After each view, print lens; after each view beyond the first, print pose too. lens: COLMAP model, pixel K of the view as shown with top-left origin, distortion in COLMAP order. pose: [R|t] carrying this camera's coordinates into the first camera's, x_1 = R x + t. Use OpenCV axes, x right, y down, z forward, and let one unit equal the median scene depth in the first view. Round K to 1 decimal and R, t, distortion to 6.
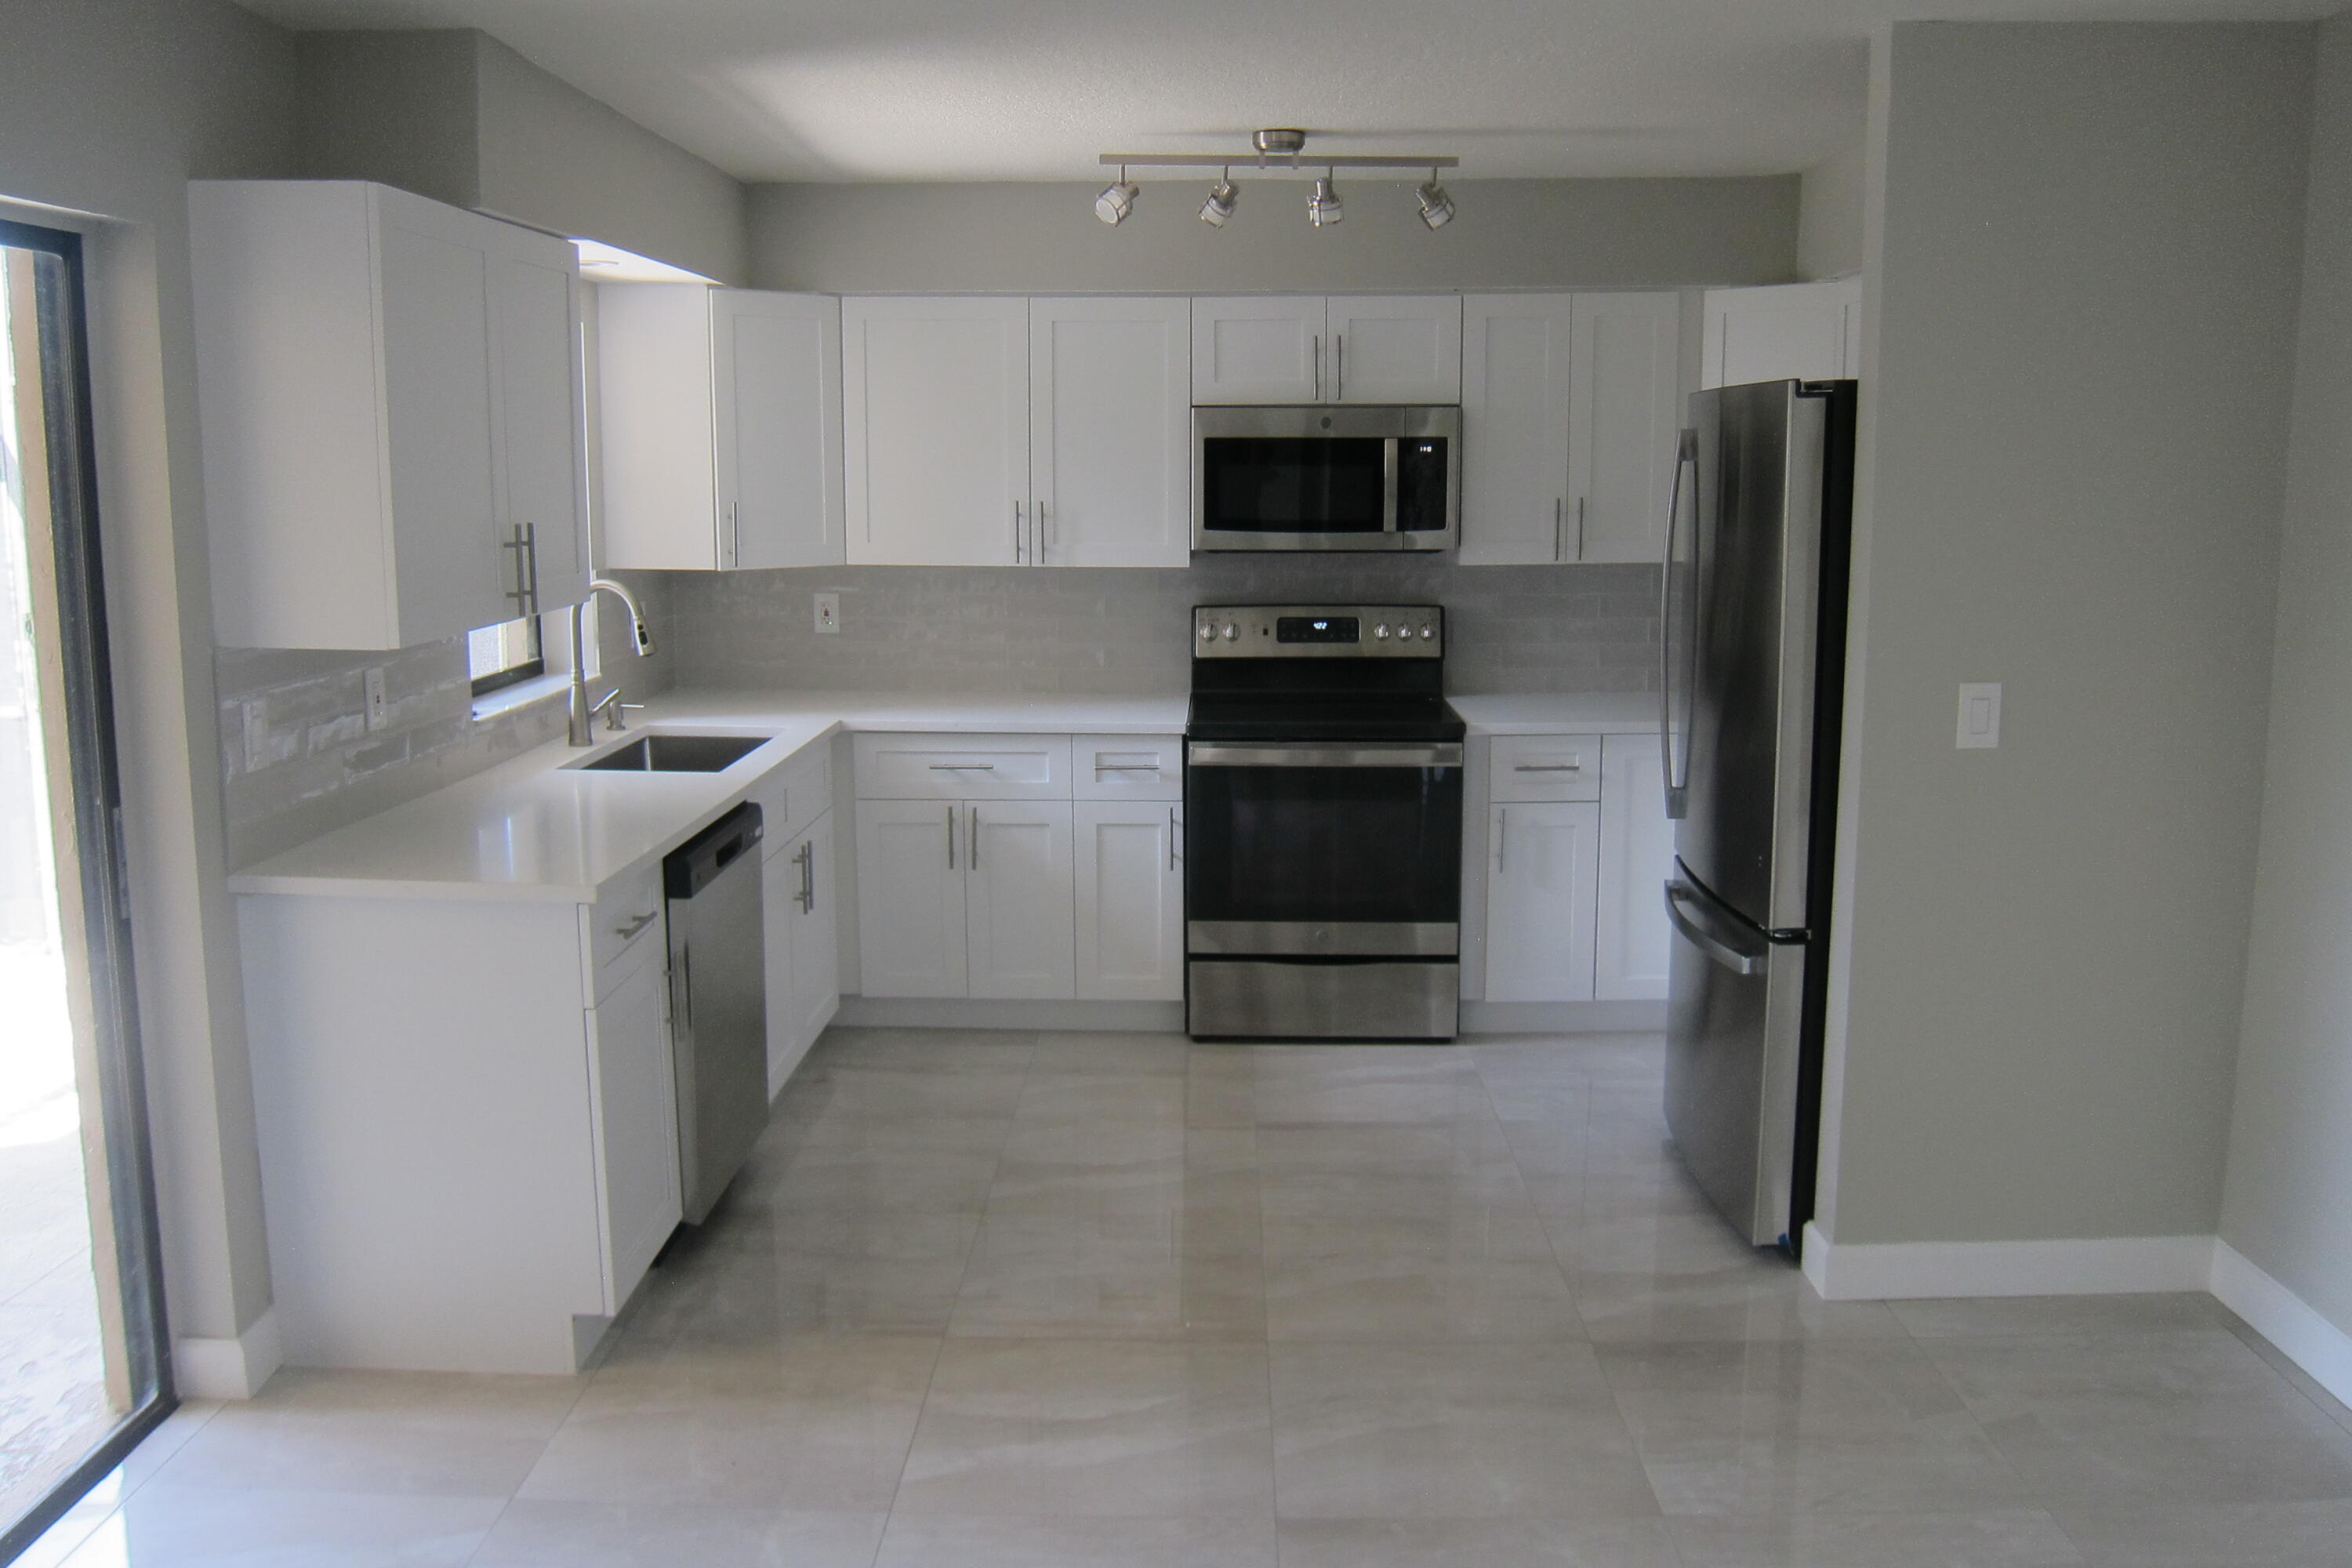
lens RADIAL K [[1927.8, 0, 1176.0], [0, 1927.8, 784.0], [0, 0, 1]] dist [-0.071249, 0.002835]
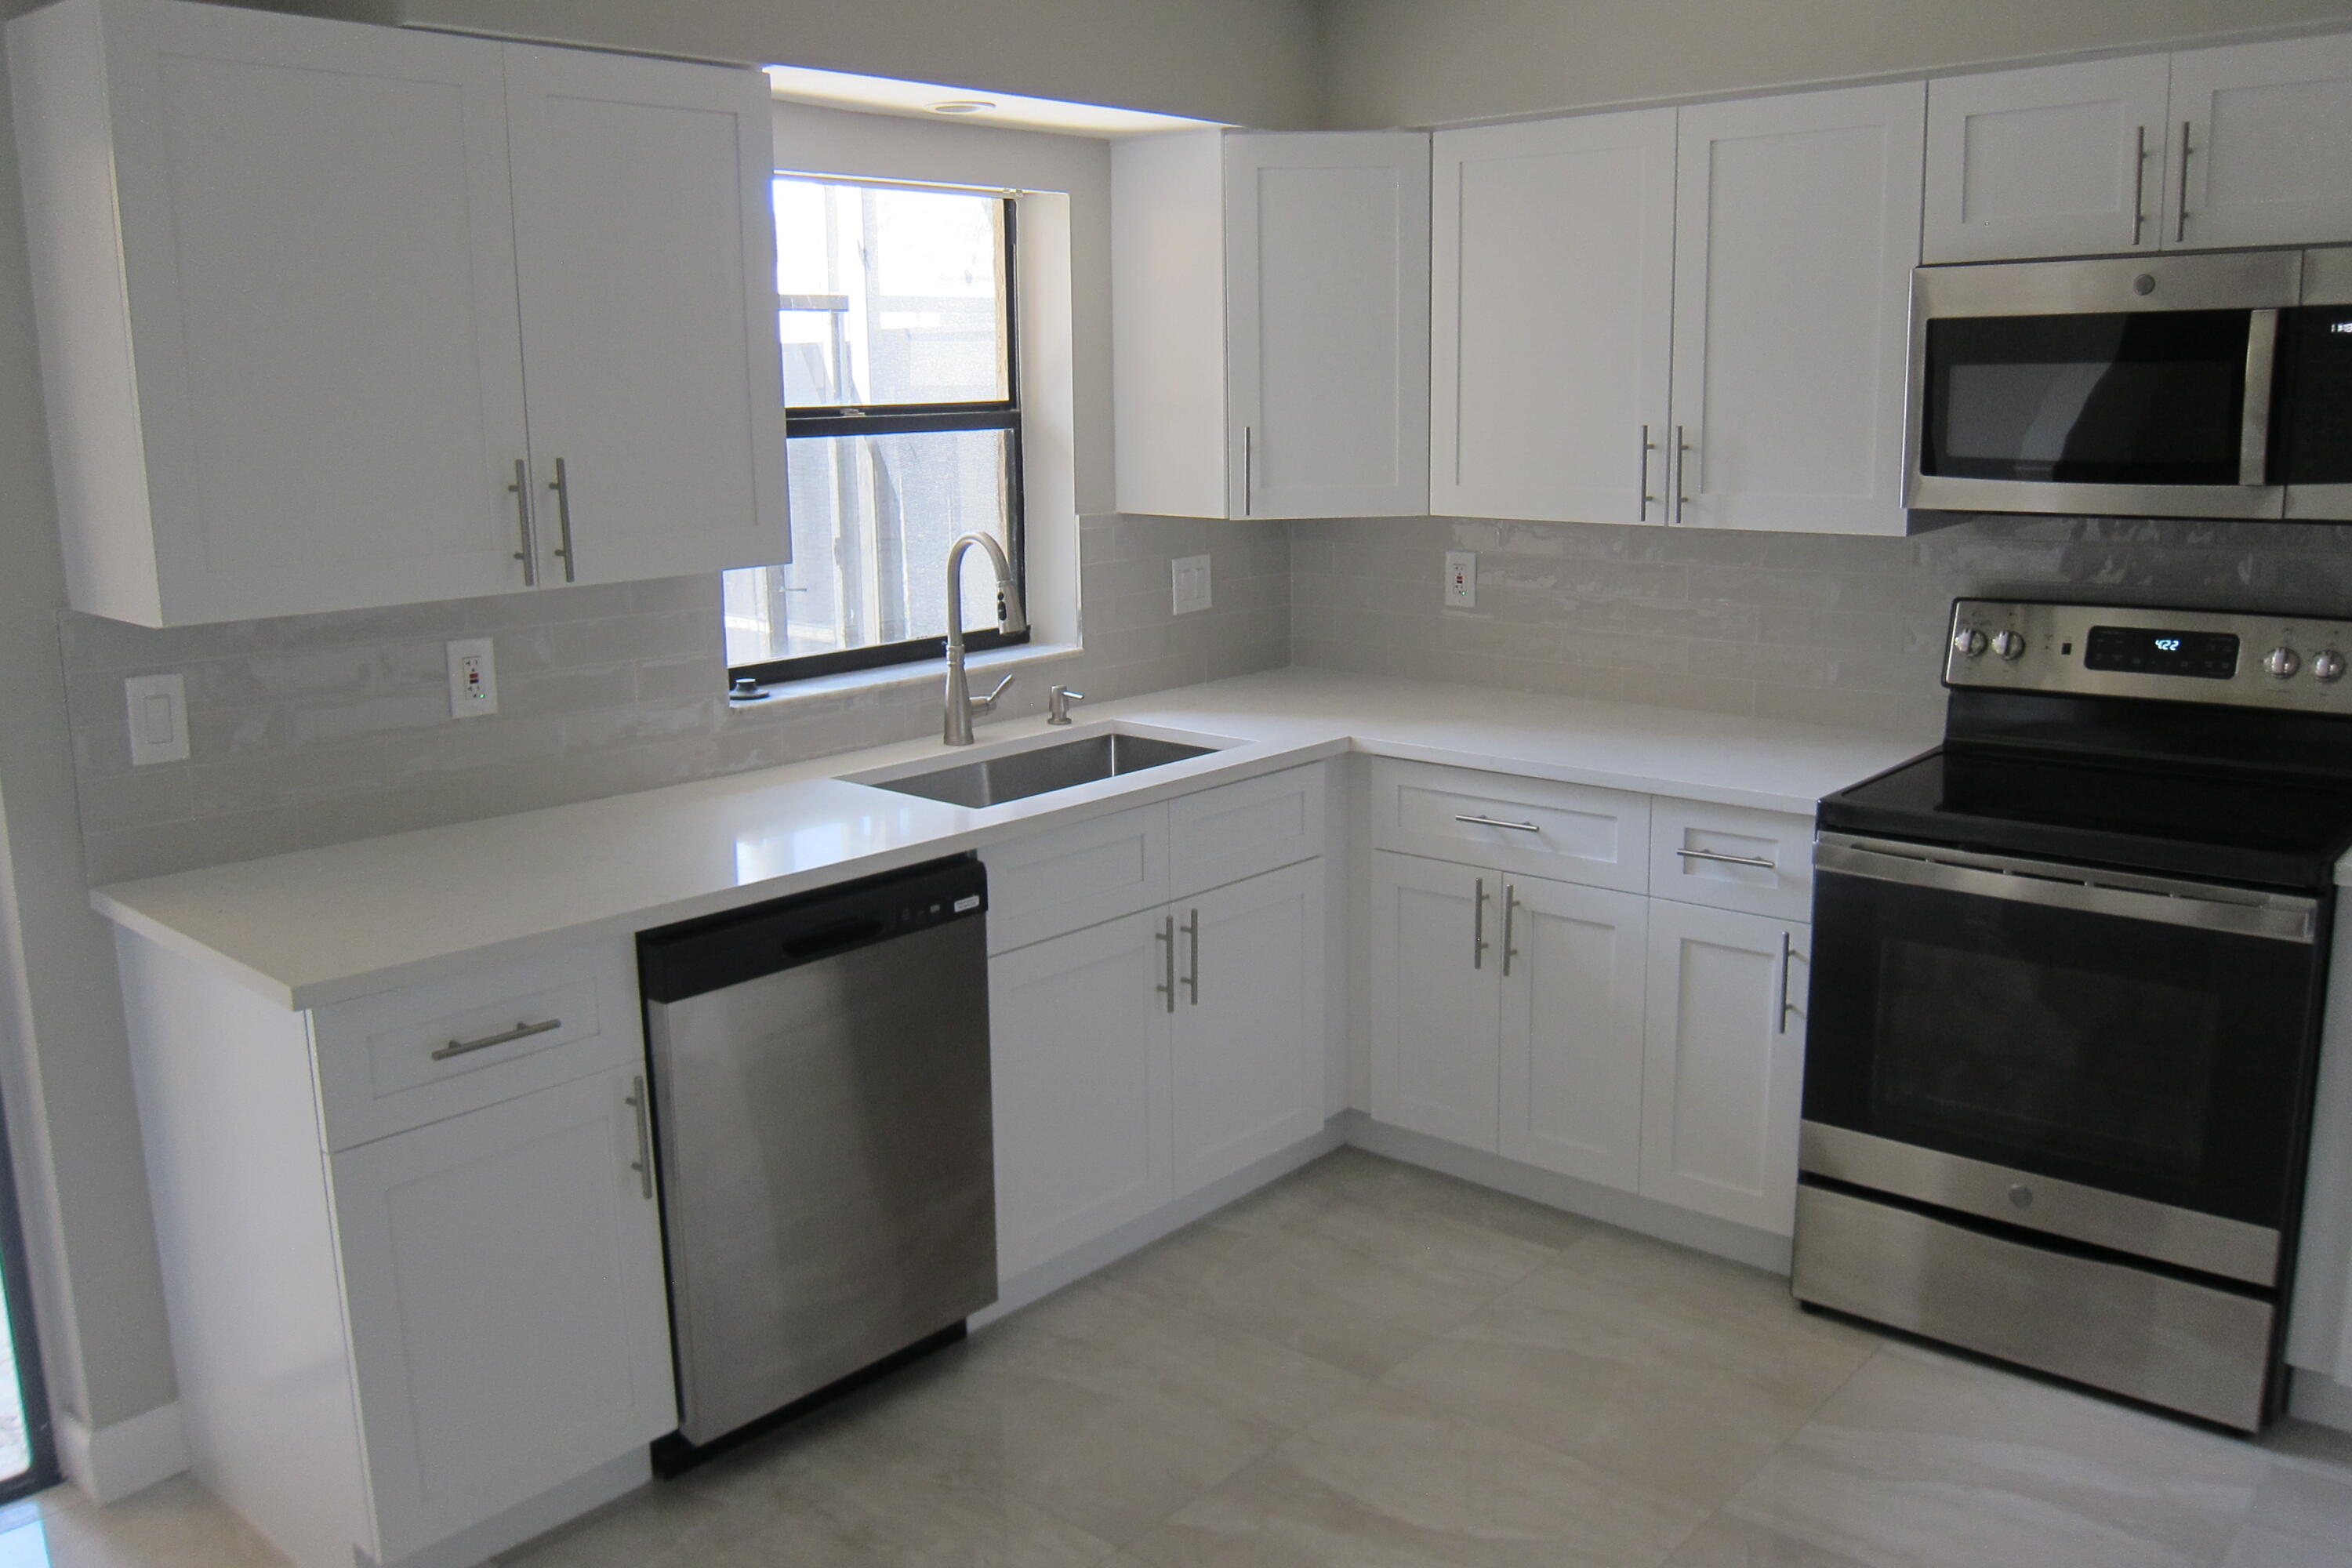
lens RADIAL K [[1927.8, 0, 1176.0], [0, 1927.8, 784.0], [0, 0, 1]] dist [-0.071249, 0.002835]
pose [[0.760882, 0.113041, -0.638968, 0.228496], [-0.083856, 0.993582, 0.075921, -0.063077], [0.643449, -0.004186, 0.765477, 0.405846]]
